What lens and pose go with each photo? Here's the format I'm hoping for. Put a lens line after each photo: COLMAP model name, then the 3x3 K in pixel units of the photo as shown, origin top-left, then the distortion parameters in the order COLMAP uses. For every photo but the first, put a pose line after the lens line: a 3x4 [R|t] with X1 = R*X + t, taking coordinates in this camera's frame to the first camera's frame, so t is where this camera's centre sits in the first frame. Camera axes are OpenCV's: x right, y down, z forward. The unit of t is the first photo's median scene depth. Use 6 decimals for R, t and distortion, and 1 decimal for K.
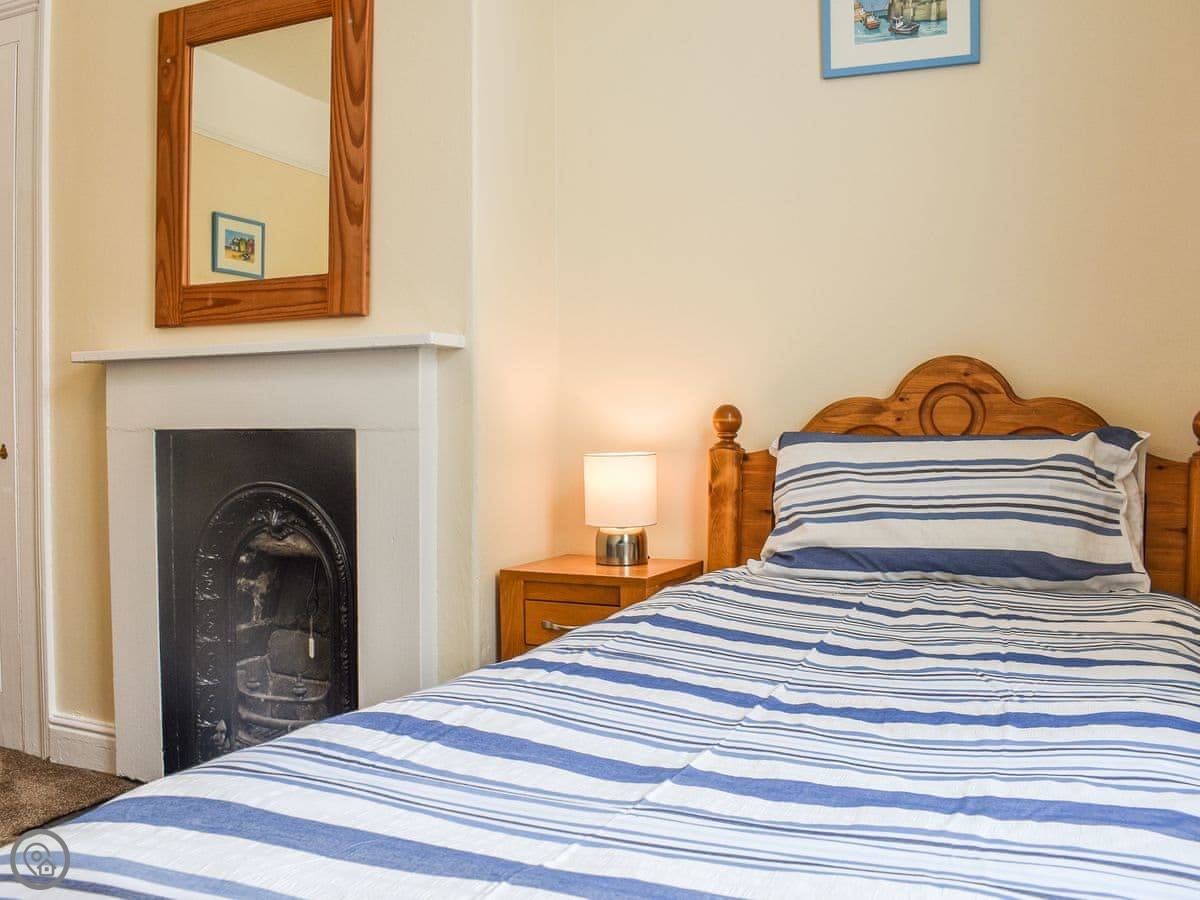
lens RADIAL K [[1108.4, 0, 600.0], [0, 1108.4, 450.0], [0, 0, 1]] dist [-0.091078, 0.015605]
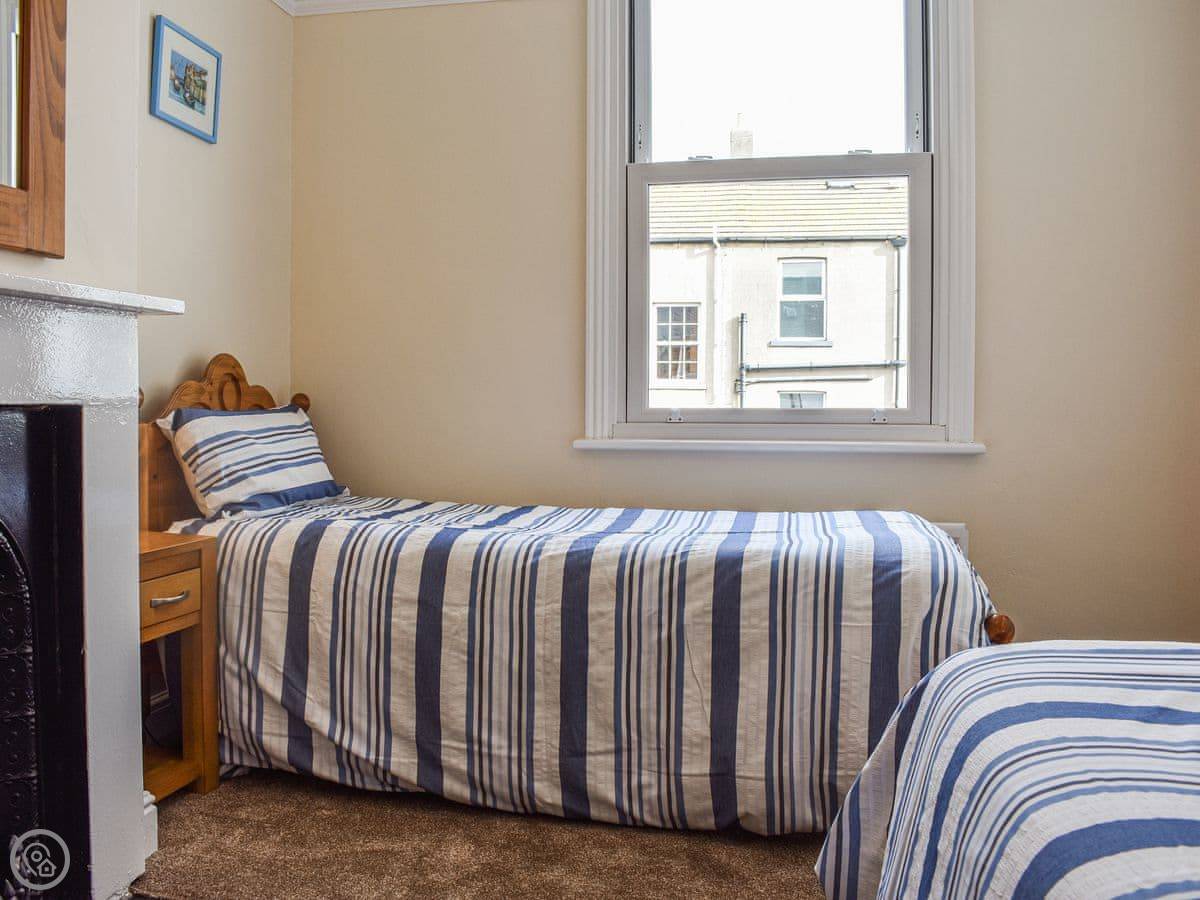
lens RADIAL K [[1108.4, 0, 600.0], [0, 1108.4, 450.0], [0, 0, 1]] dist [-0.091078, 0.015605]
pose [[-0.268345, -0.033609, 0.962736, -1.128717], [0.027894, 0.998701, 0.042639, -0.009248], [-0.962919, 0.038296, -0.267059, 0.894967]]
